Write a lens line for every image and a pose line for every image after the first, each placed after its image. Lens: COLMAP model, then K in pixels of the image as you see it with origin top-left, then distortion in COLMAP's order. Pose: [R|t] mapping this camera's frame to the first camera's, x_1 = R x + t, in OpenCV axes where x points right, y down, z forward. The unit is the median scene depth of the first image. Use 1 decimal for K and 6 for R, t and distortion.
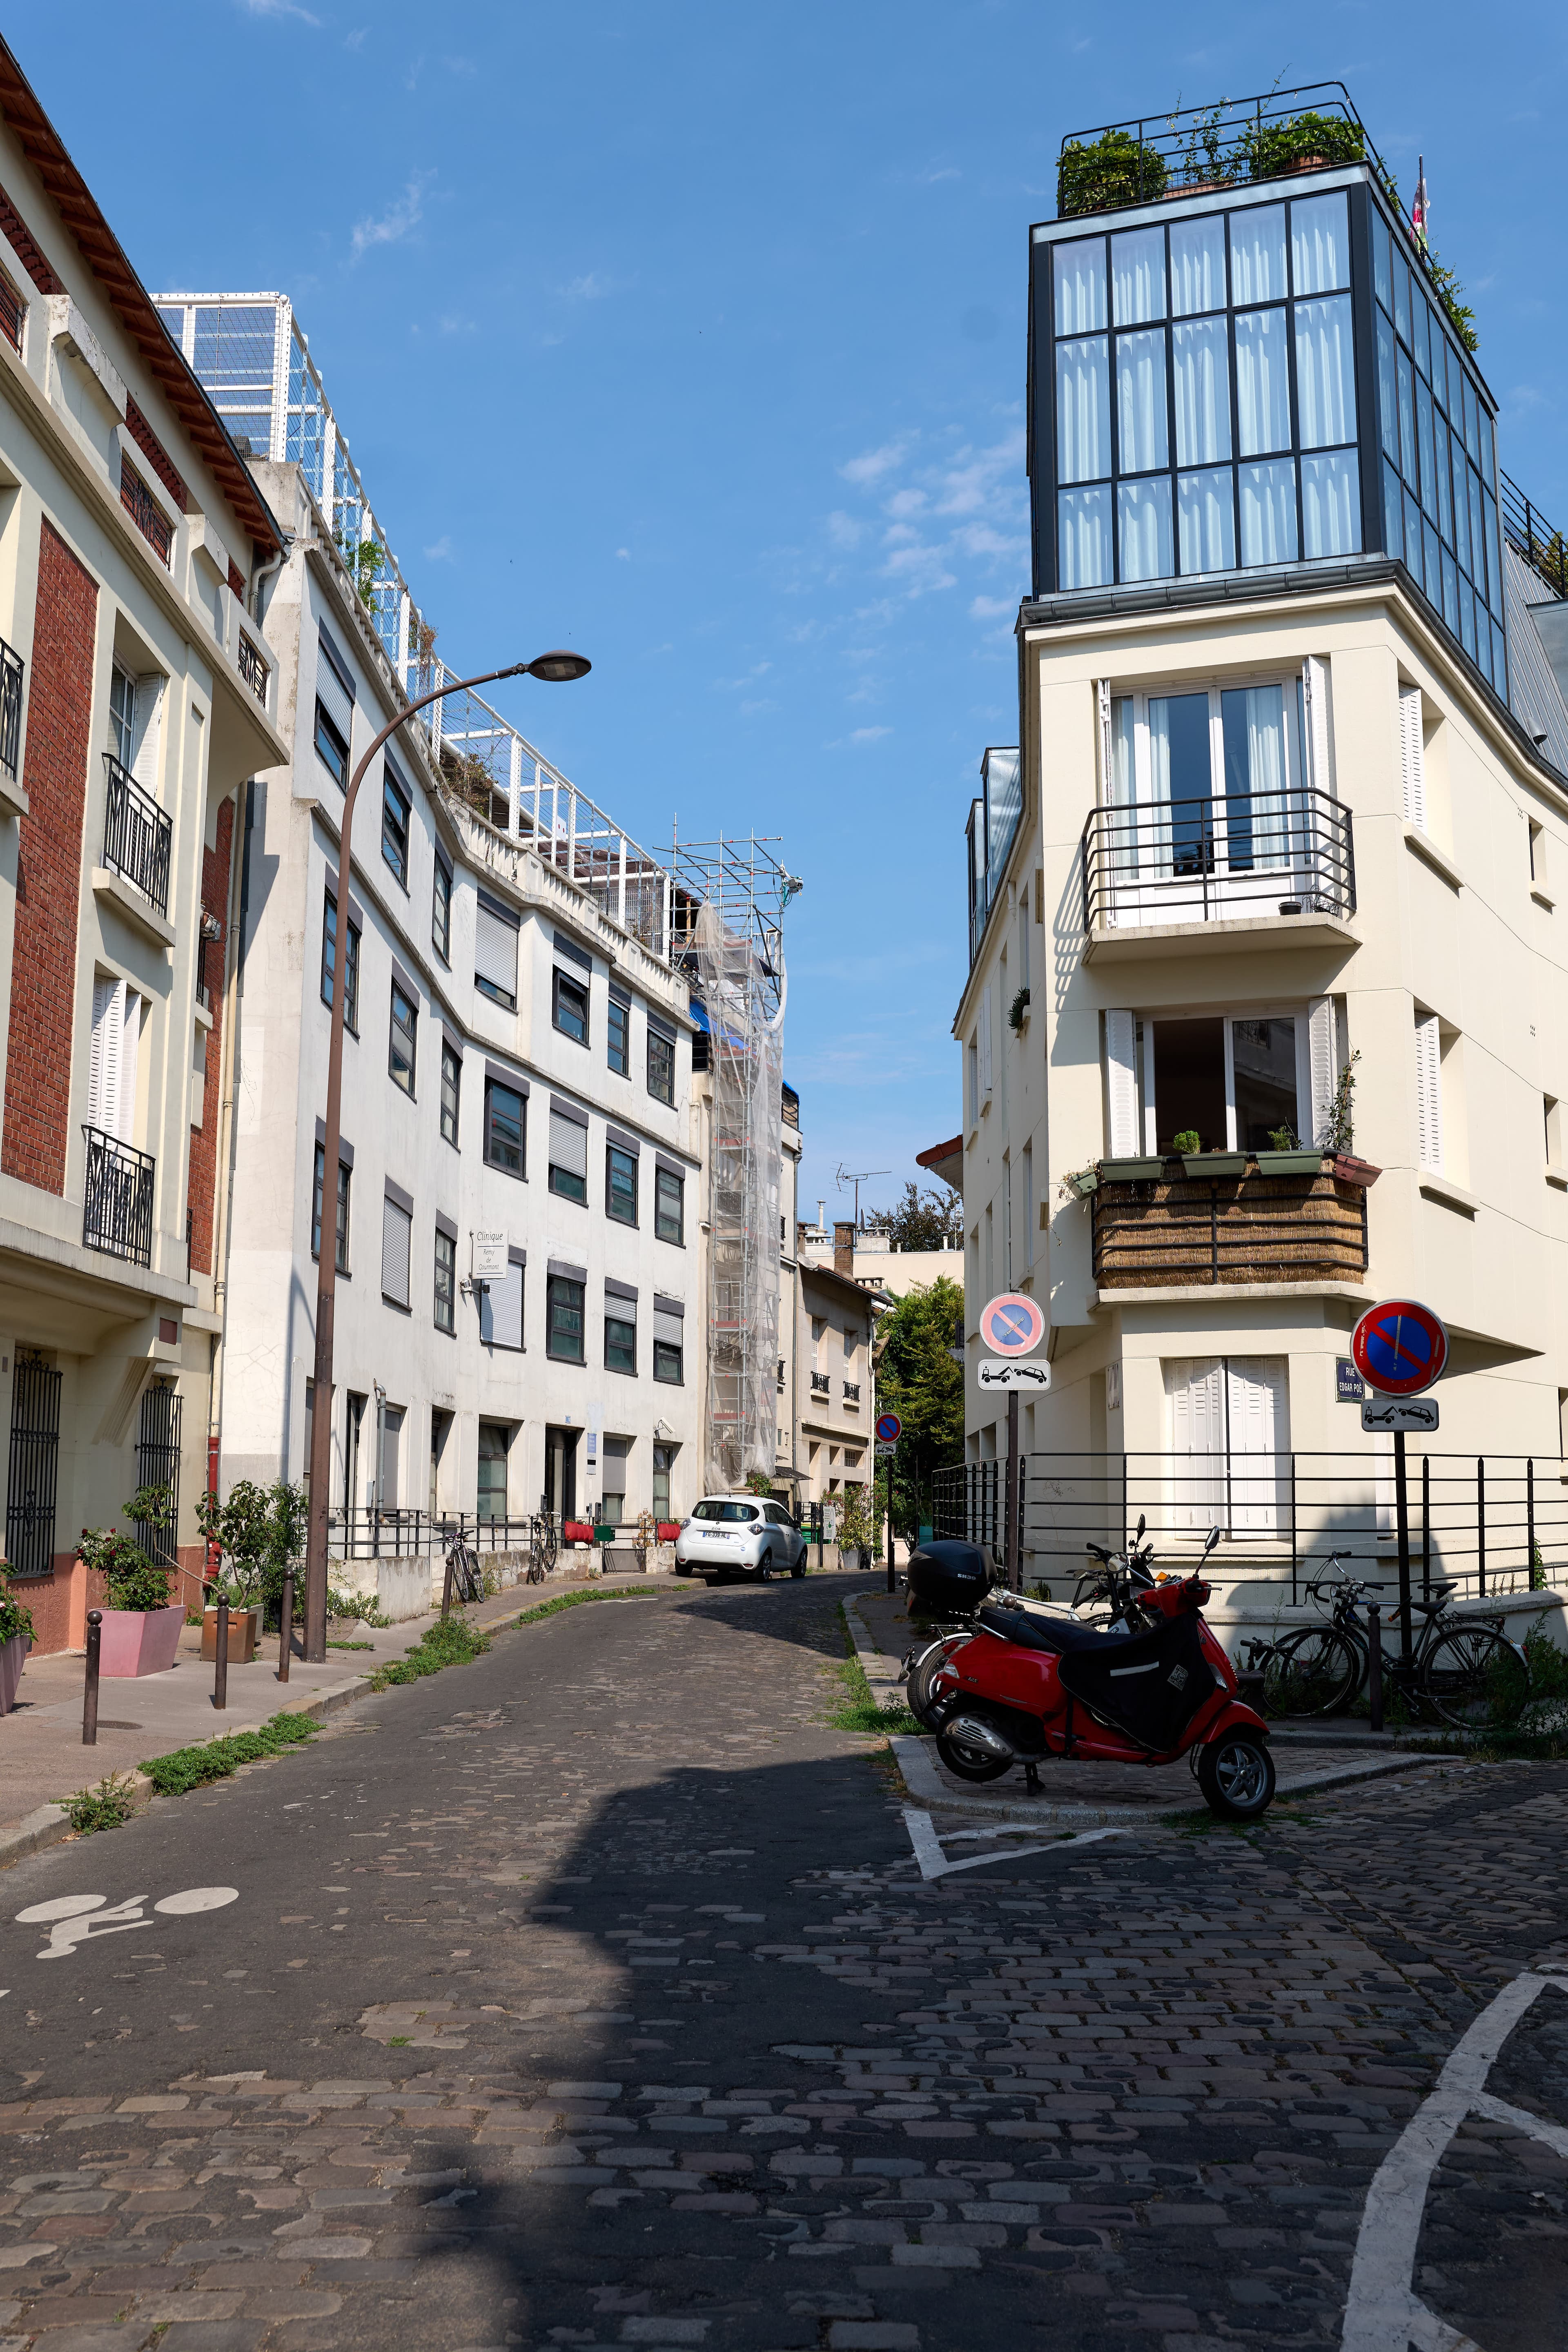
lens RADIAL K [[2119.7, 0, 784.0], [0, 2119.7, 1176.0], [0, 0, 1]] dist [-0.044164, -0.002058]
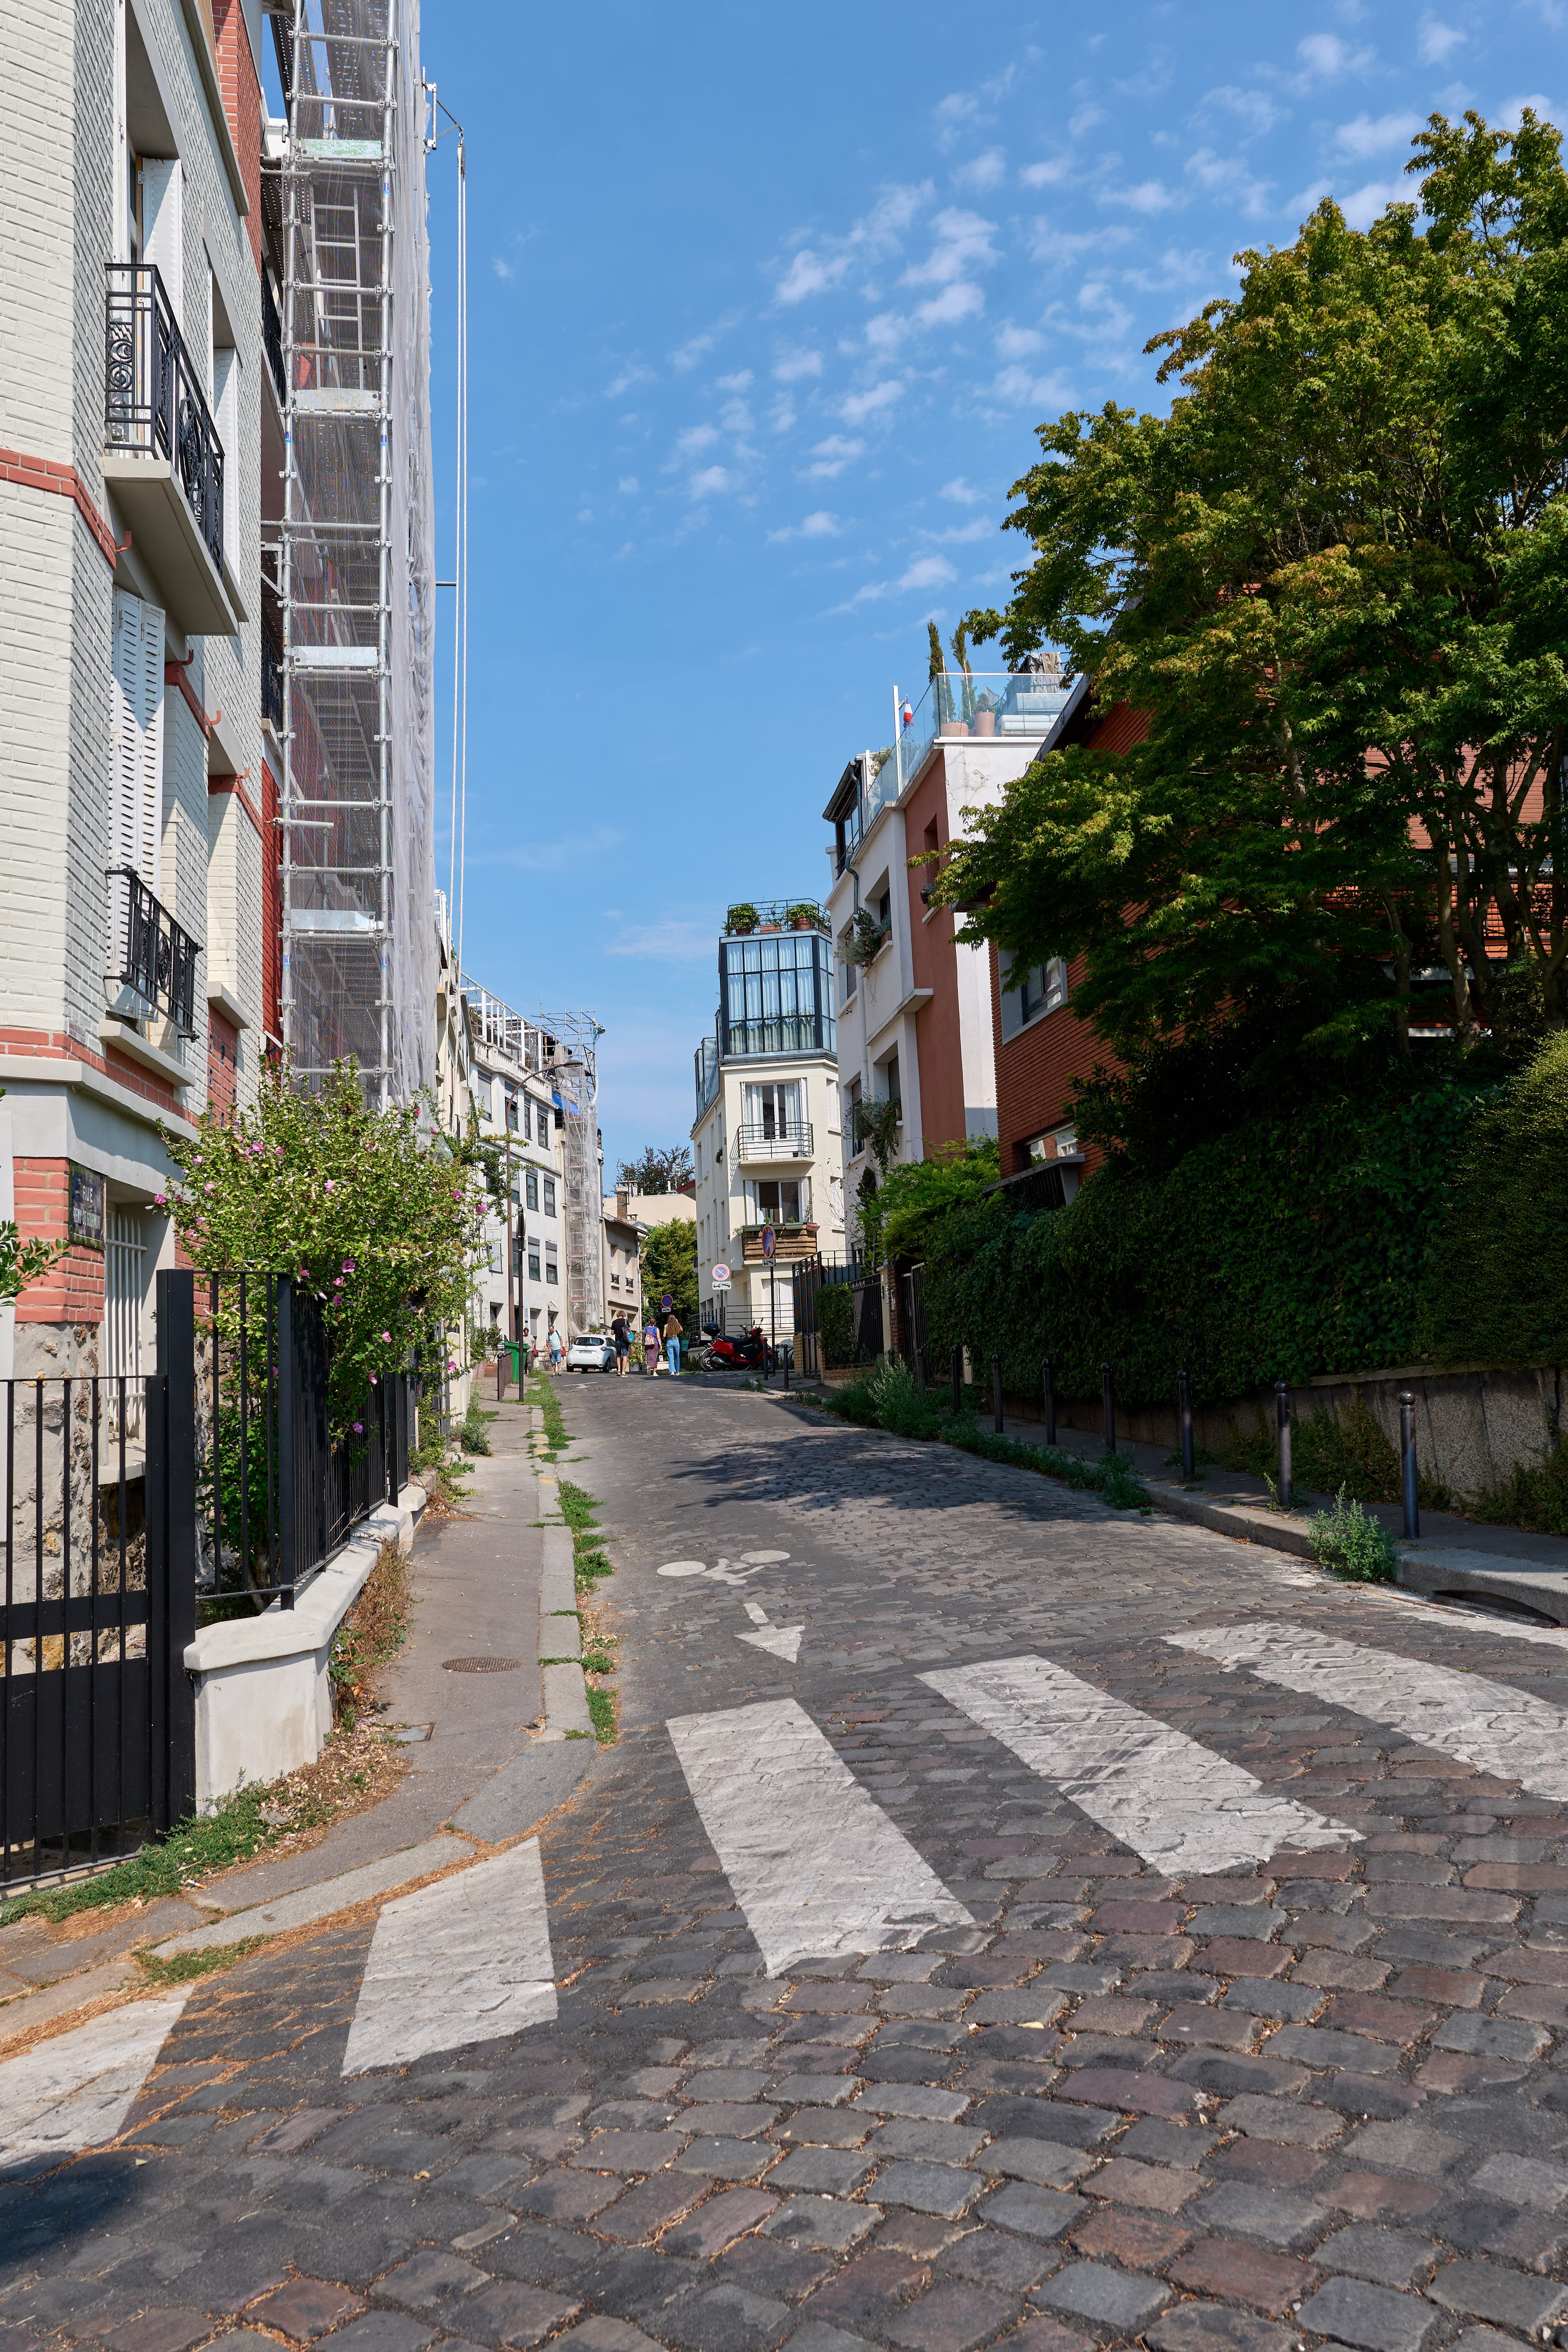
lens RADIAL K [[1731.1, 0, 784.0], [0, 1731.1, 1176.0], [0, 0, 1]] dist [-0.000891, -0.000041]
pose [[0.987998, -0.025572, 0.152333, -0.097898], [0.018454, 0.998679, 0.047960, -0.097458], [-0.153358, -0.044573, 0.987165, -0.814021]]
